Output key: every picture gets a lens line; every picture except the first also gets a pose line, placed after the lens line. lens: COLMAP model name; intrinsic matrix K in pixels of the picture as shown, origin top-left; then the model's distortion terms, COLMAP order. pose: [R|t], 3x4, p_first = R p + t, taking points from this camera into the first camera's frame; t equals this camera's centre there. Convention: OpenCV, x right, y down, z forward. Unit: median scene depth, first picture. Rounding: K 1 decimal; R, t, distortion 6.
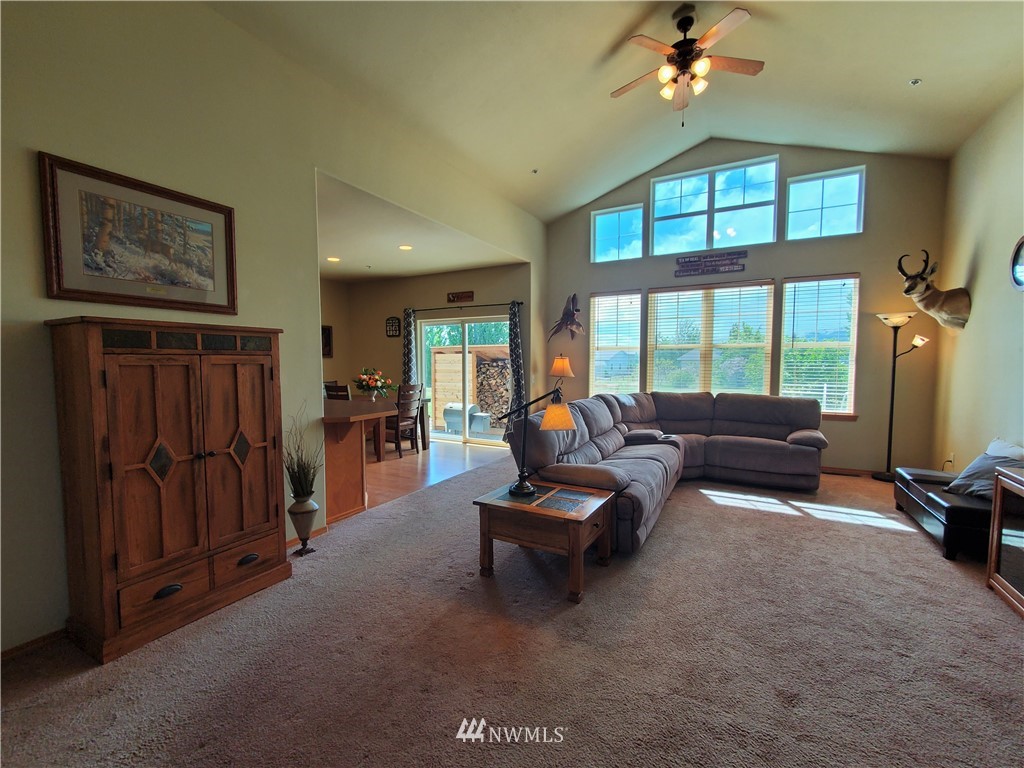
lens RADIAL K [[439.7, 0, 508.4], [0, 439.7, 387.7], [0, 0, 1]] dist [-0.002581, 0.000047]
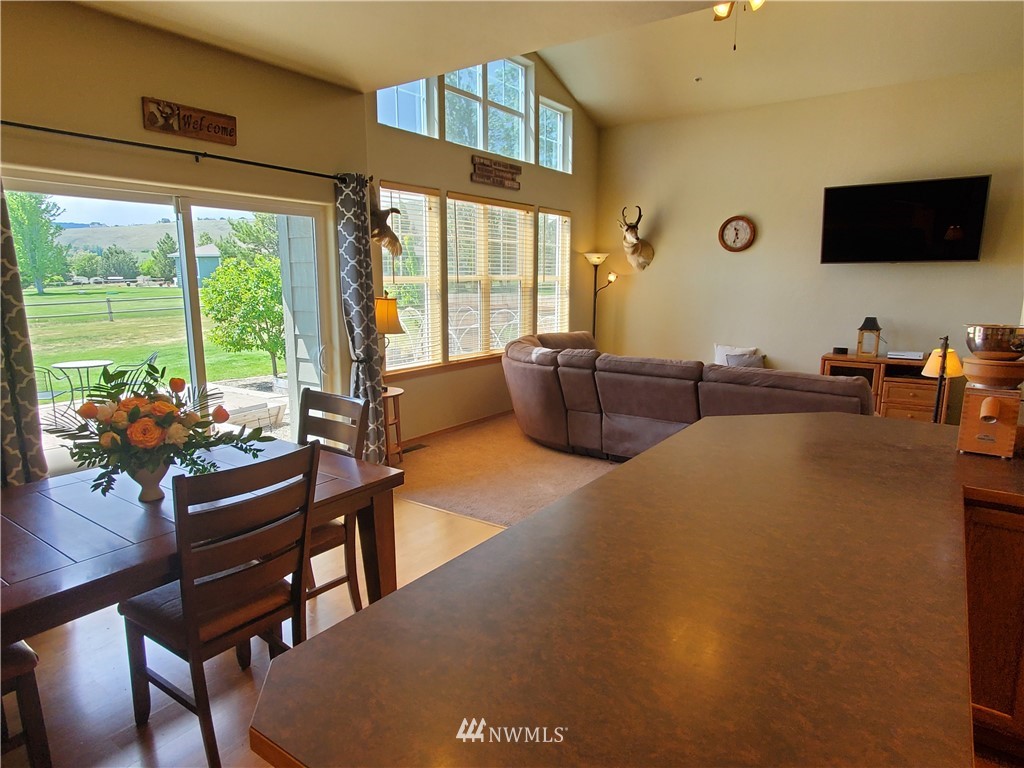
lens RADIAL K [[621.9, 0, 504.3], [0, 621.9, 390.2], [0, 0, 1]] dist [-0.000974, 0.001512]
pose [[0.119933, -0.175034, 0.977230, -0.863890], [0.059563, 0.983831, 0.168906, -0.105277], [-0.990994, 0.037949, 0.128419, 1.052869]]
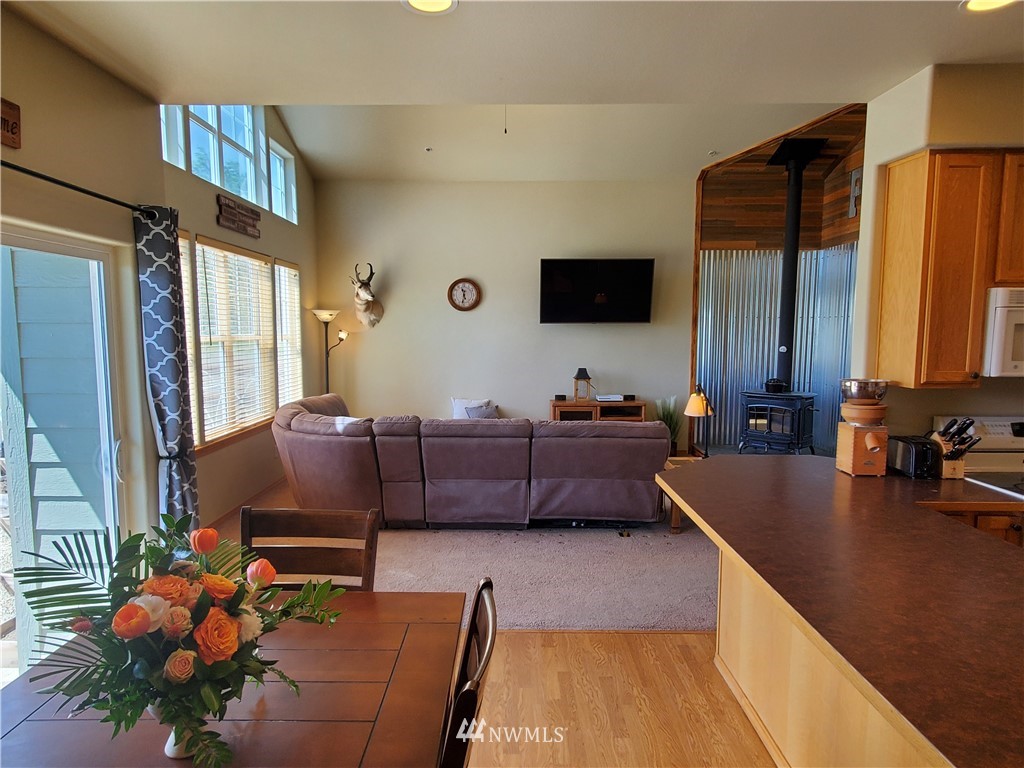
lens RADIAL K [[621.9, 0, 504.3], [0, 621.9, 390.2], [0, 0, 1]] dist [-0.000974, 0.001512]
pose [[-0.475473, -0.084867, 0.875627, -0.738688], [0.053520, 0.990702, 0.125083, -0.142010], [-0.878101, 0.106337, -0.466510, 1.371916]]
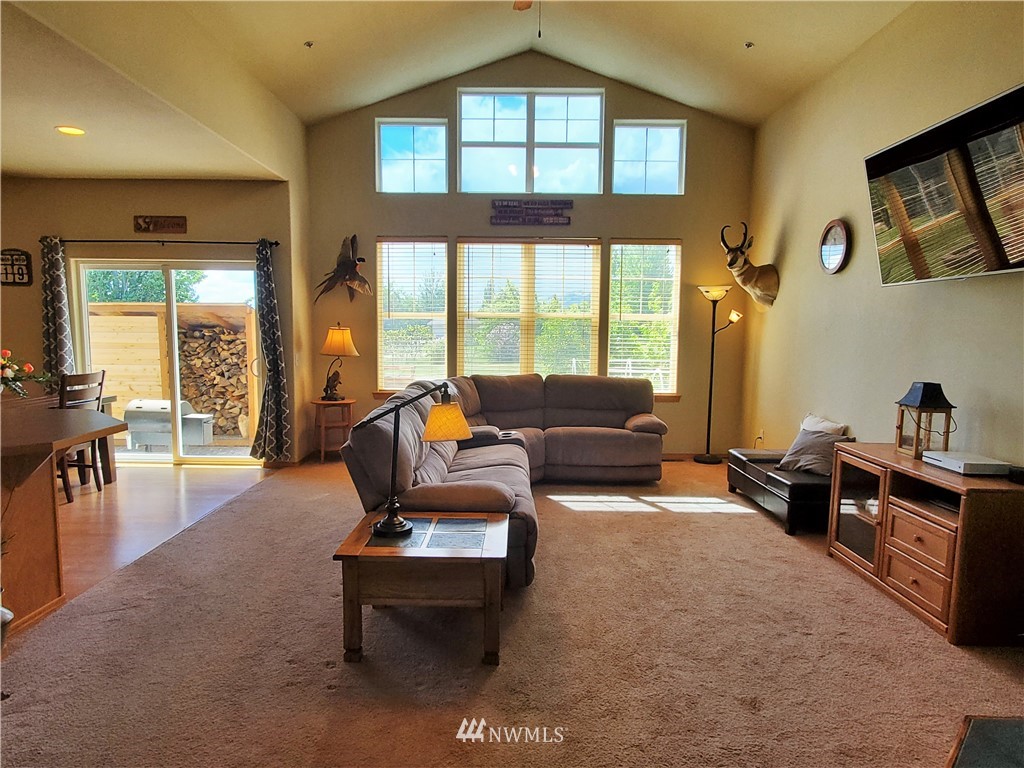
lens RADIAL K [[621.9, 0, 504.3], [0, 621.9, 390.2], [0, 0, 1]] dist [-0.000974, 0.001512]
pose [[0.878574, -0.038652, 0.476040, -0.163158], [0.018038, 0.998694, 0.047798, -0.018154], [-0.477266, -0.033407, 0.878124, 0.031966]]
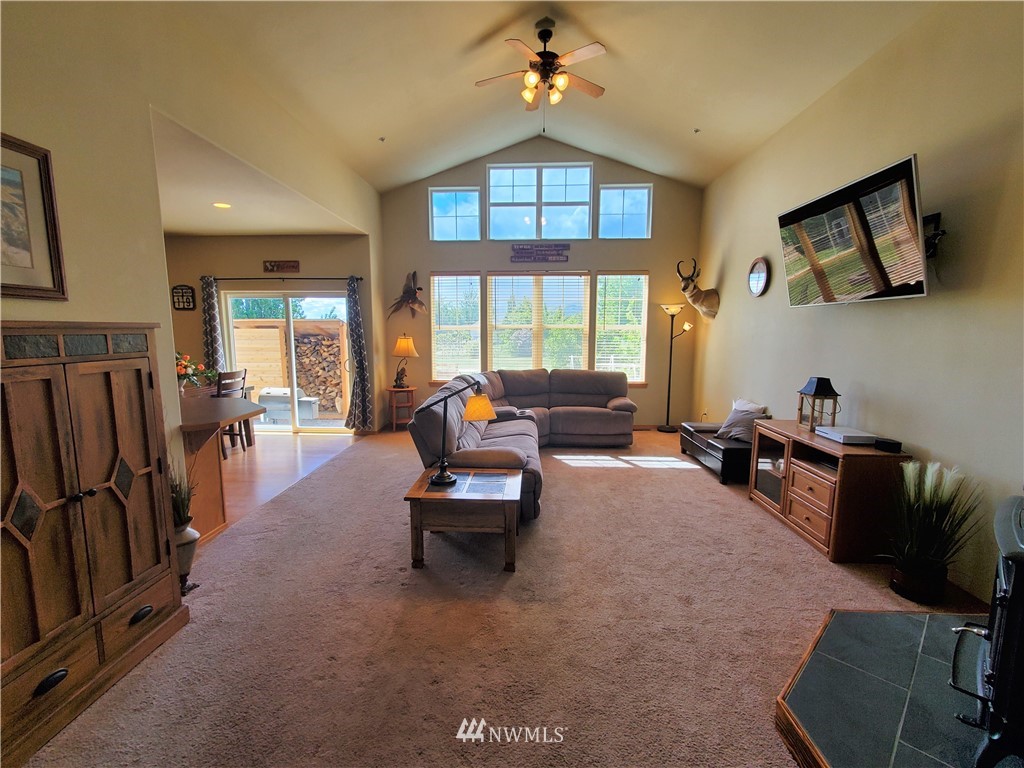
lens RADIAL K [[452.8, 0, 503.5], [0, 452.8, 386.5], [0, 0, 1]] dist [-0.000045, 0.000482]
pose [[0.898397, -0.053217, 0.435948, -0.174707], [0.024948, 0.997213, 0.070319, -0.033651], [-0.438475, -0.052298, 0.897221, -0.004494]]
